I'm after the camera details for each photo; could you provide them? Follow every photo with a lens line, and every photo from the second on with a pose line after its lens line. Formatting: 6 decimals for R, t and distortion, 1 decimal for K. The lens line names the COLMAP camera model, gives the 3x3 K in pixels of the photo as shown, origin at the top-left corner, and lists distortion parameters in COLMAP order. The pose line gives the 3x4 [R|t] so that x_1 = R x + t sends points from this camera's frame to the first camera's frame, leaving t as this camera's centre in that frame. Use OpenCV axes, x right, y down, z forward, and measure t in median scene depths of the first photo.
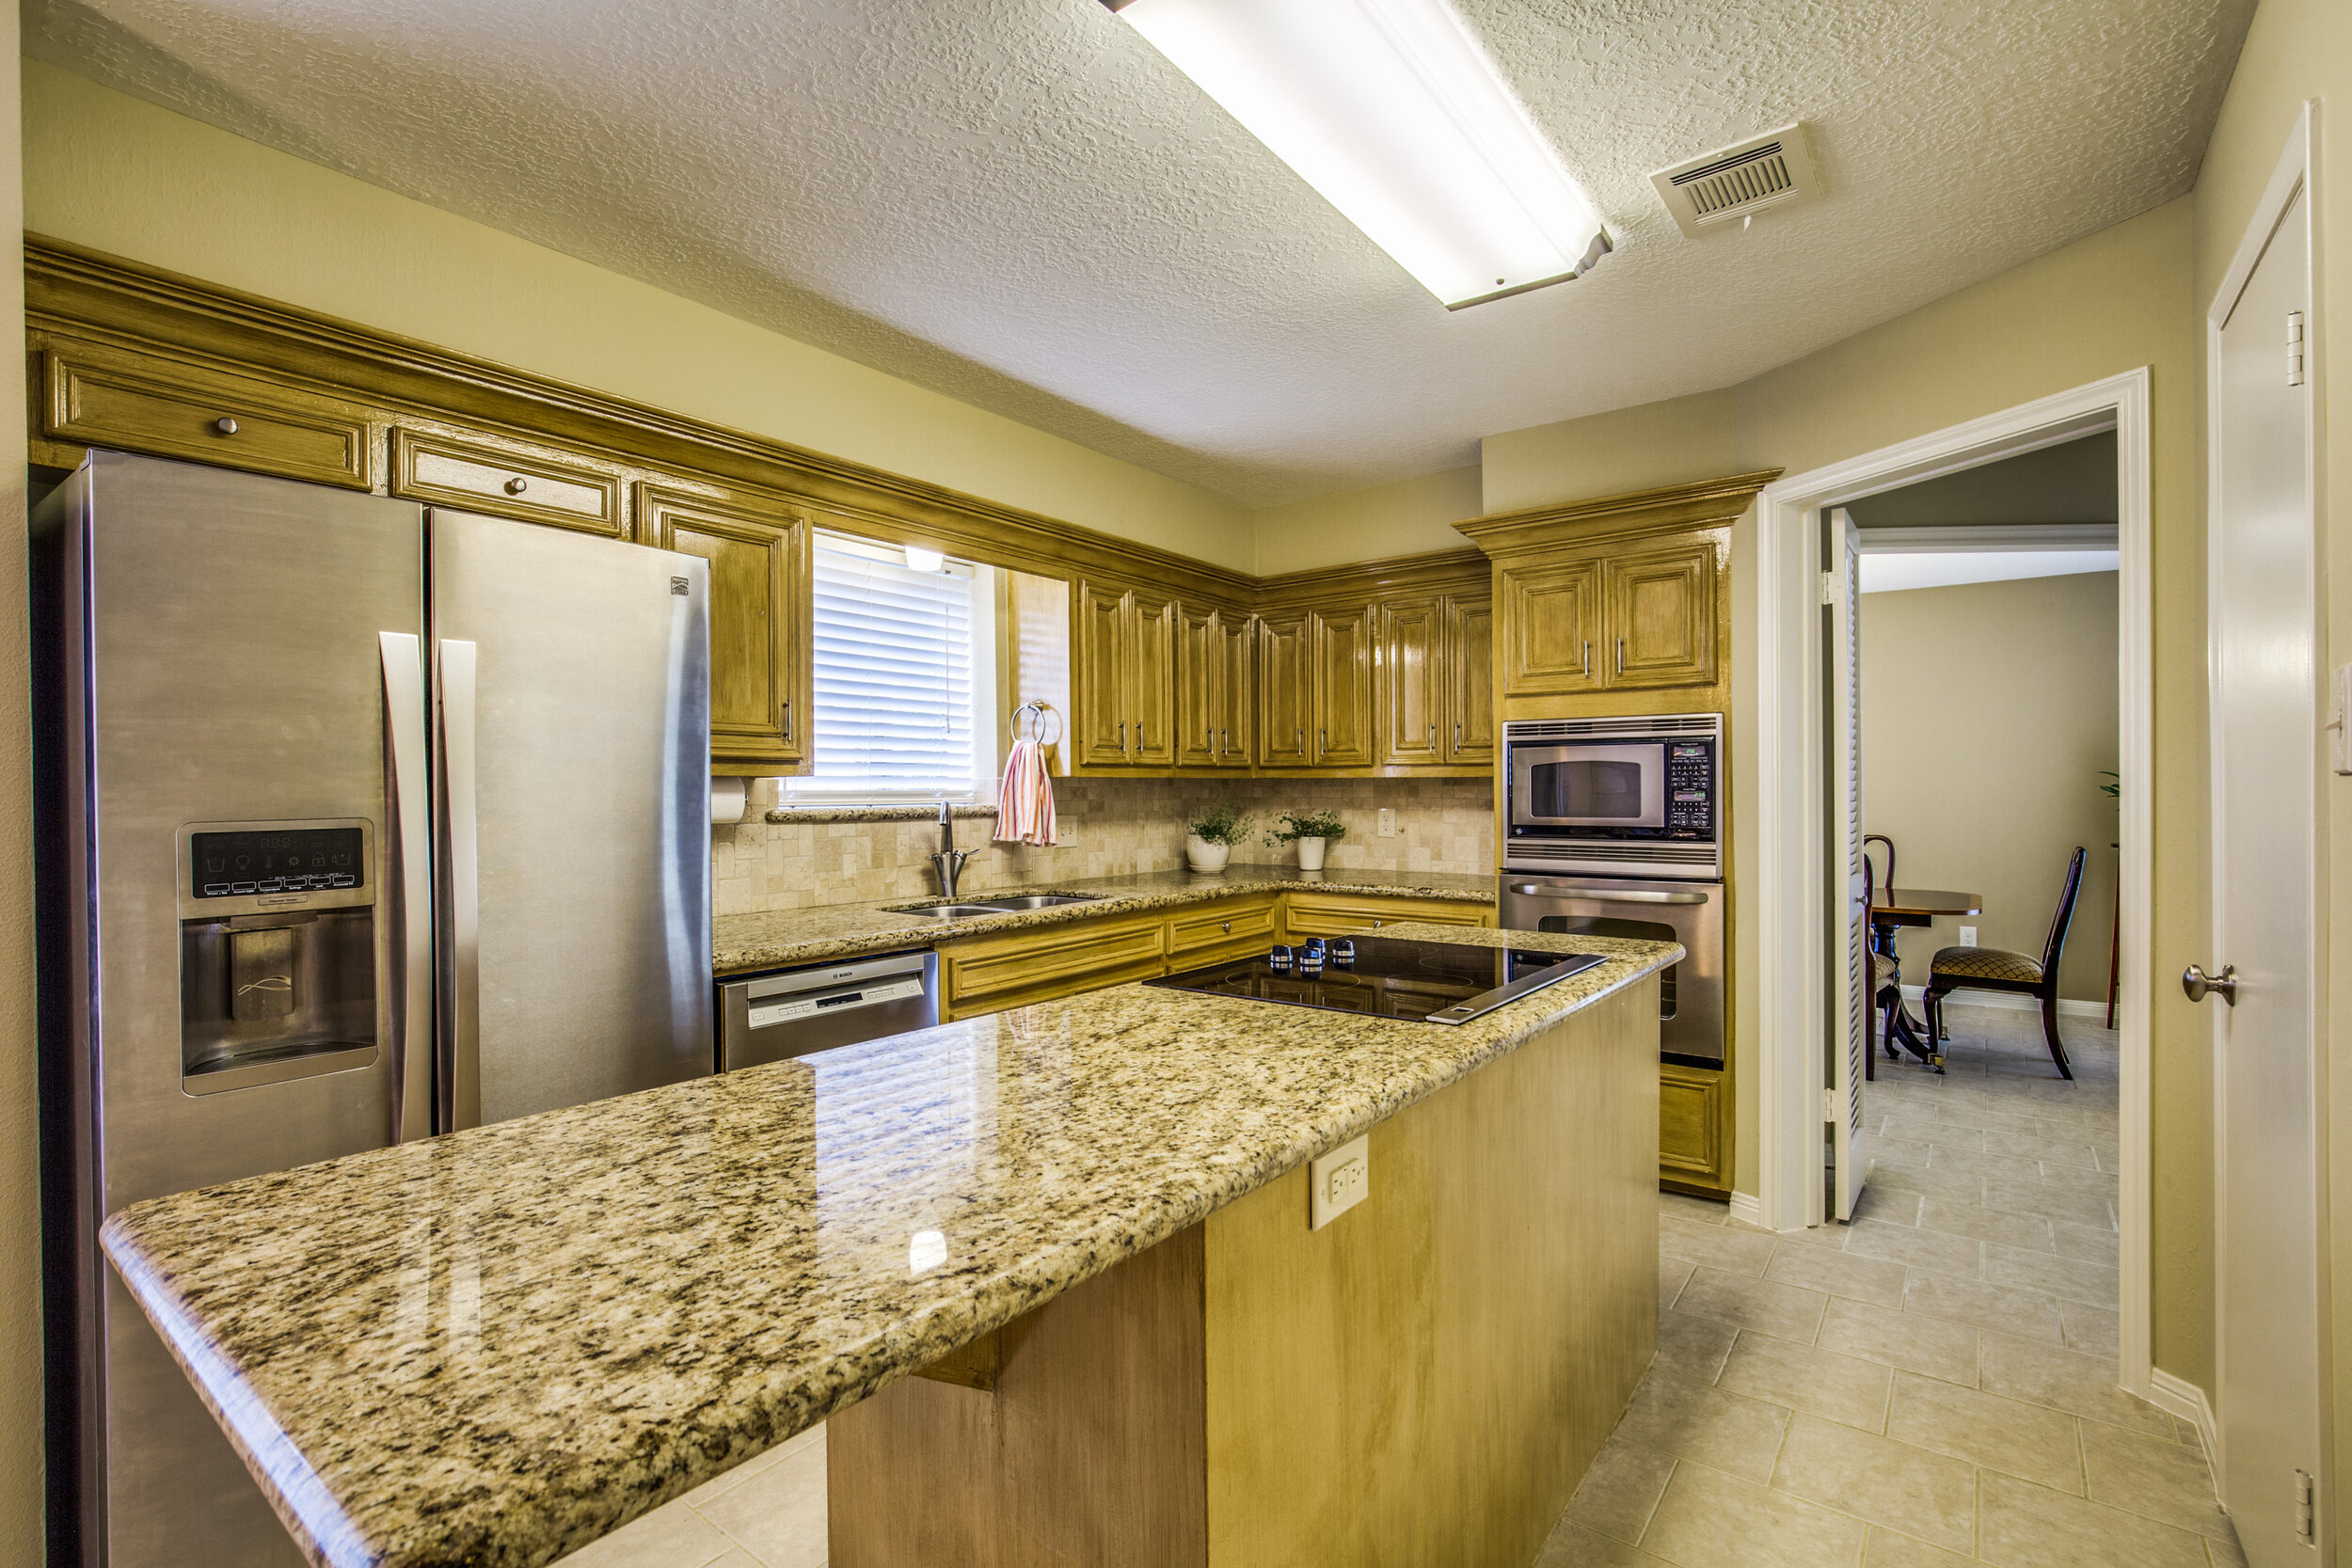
lens RADIAL K [[1076.8, 0, 1172.2], [0, 1076.8, 792.1], [0, 0, 1]] dist [0.000711, 0.000027]
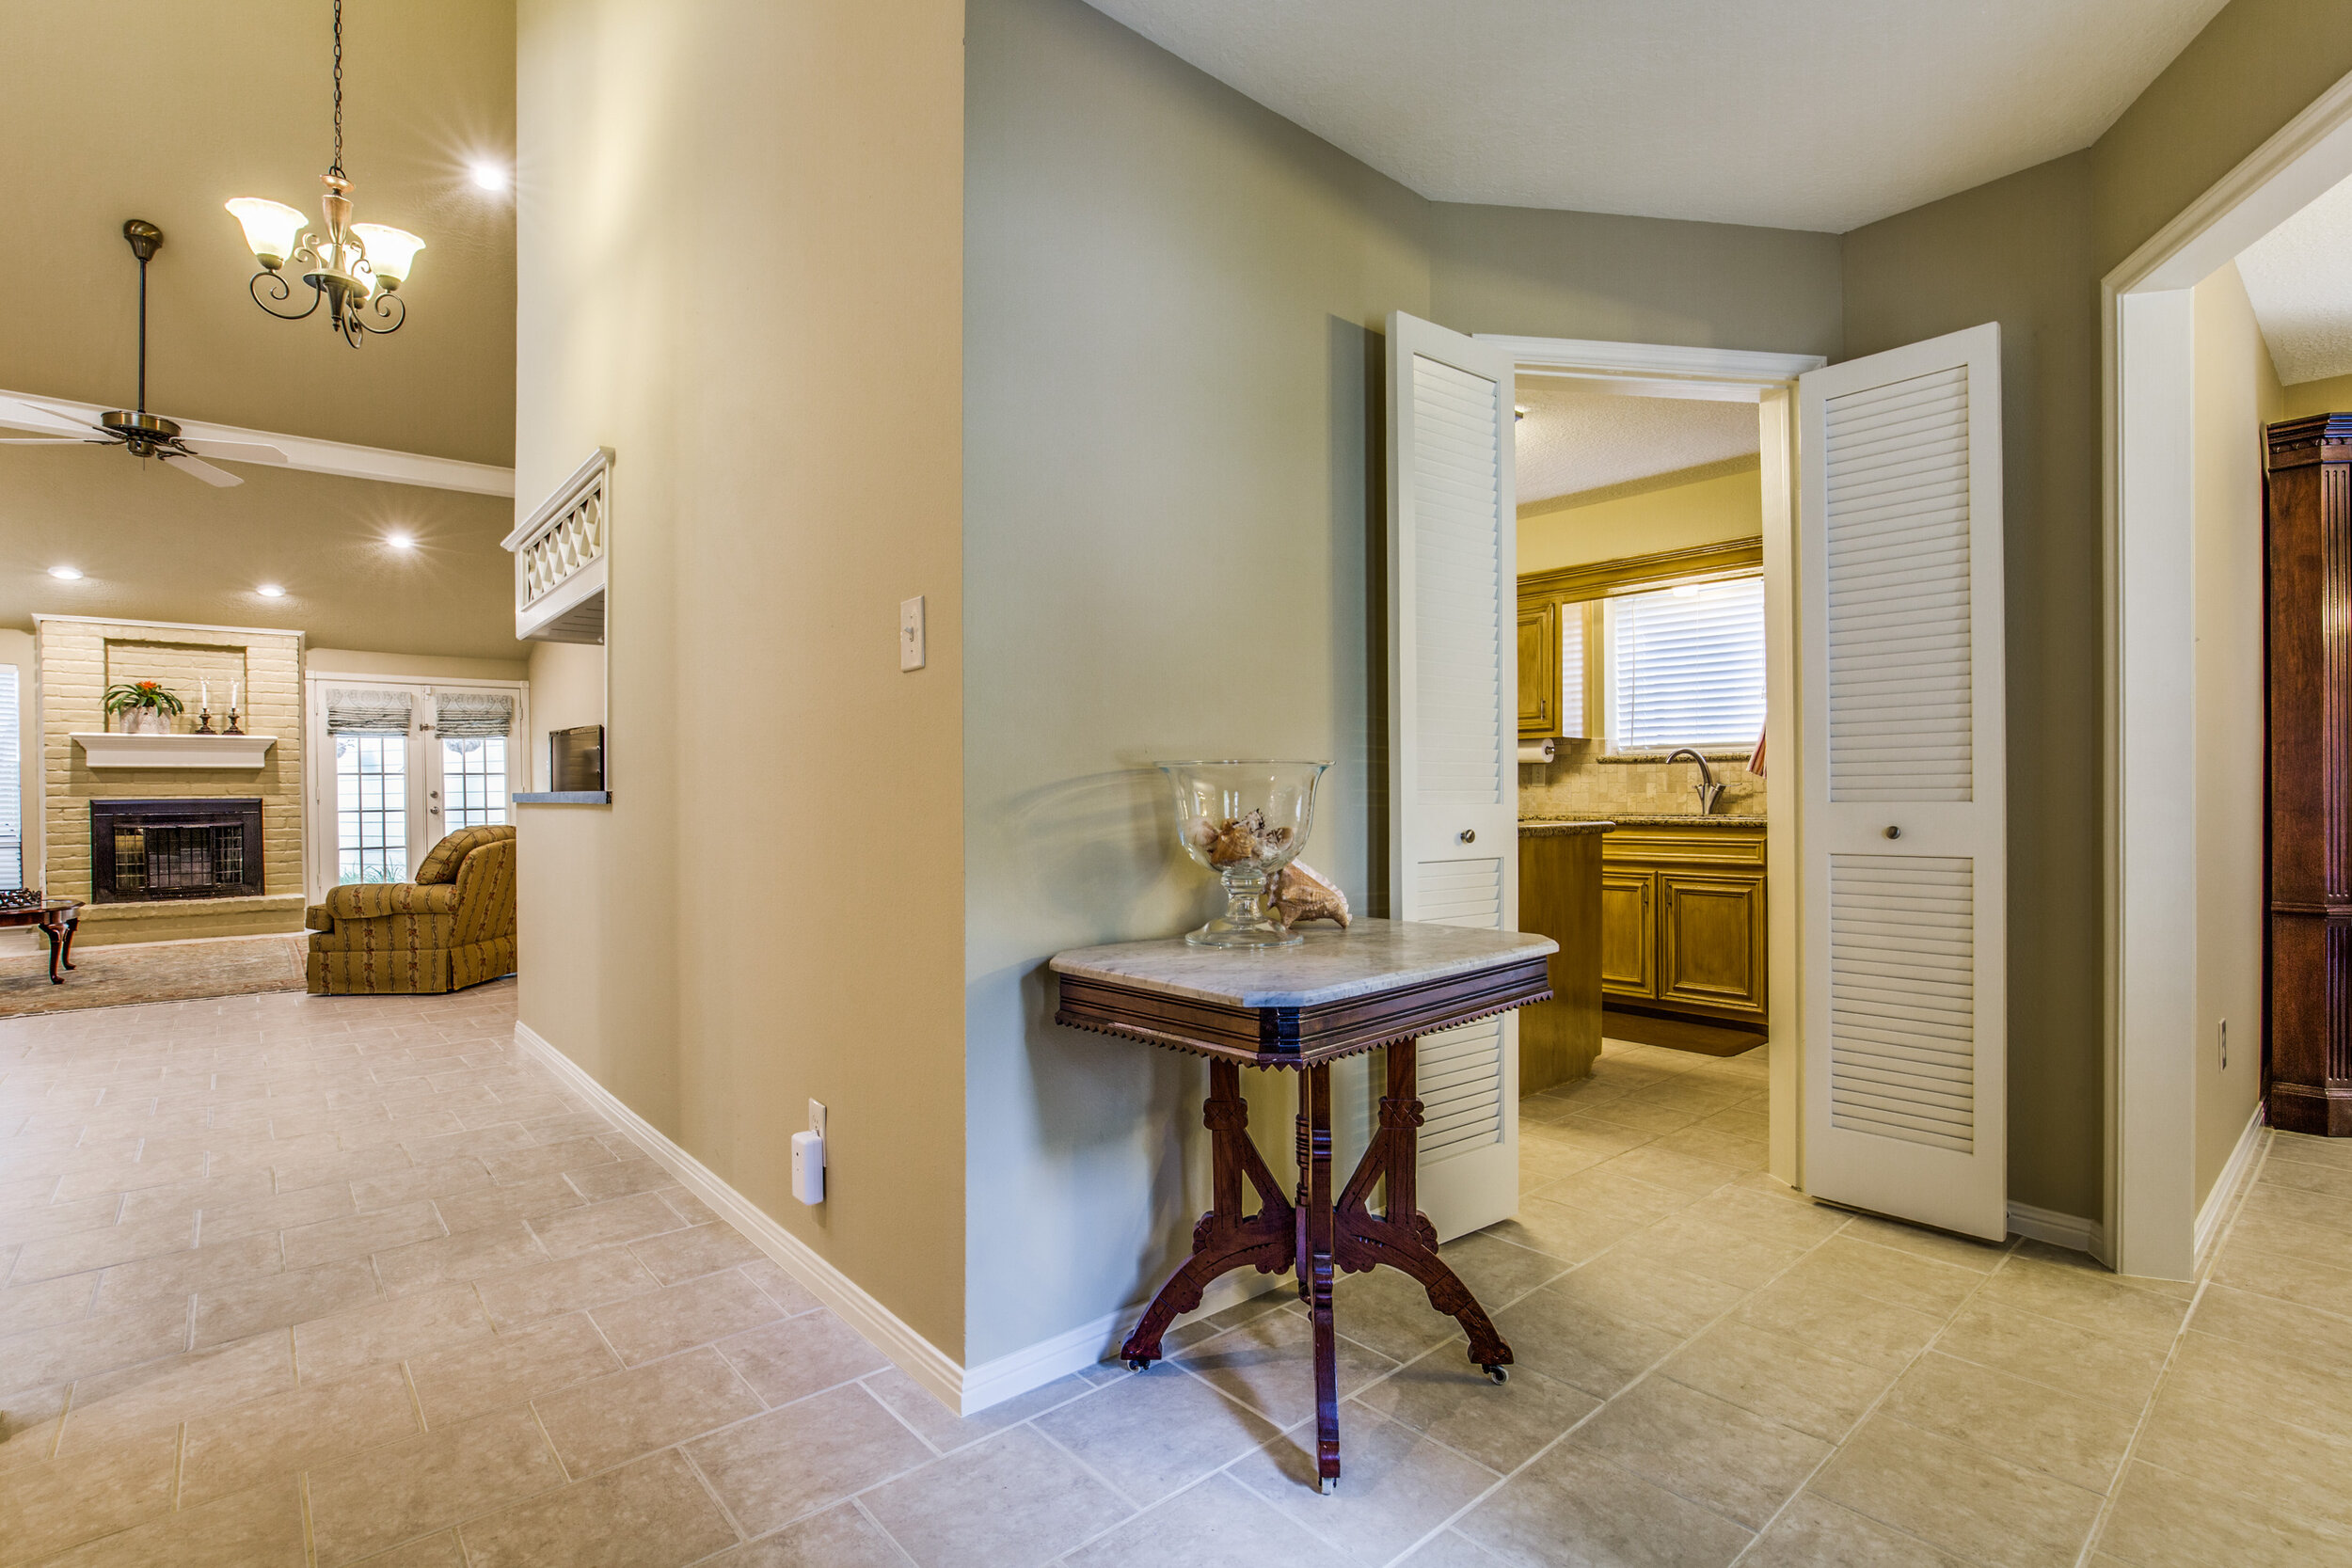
lens RADIAL K [[1076.8, 0, 1171.5], [0, 1076.8, 787.2], [0, 0, 1]] dist [0.000711, 0.000027]
pose [[-0.198293, 0.002041, -0.980141, 1.496090], [0.004492, 0.999989, 0.001174, 0.061208], [0.980133, -0.004170, -0.198300, 0.634113]]
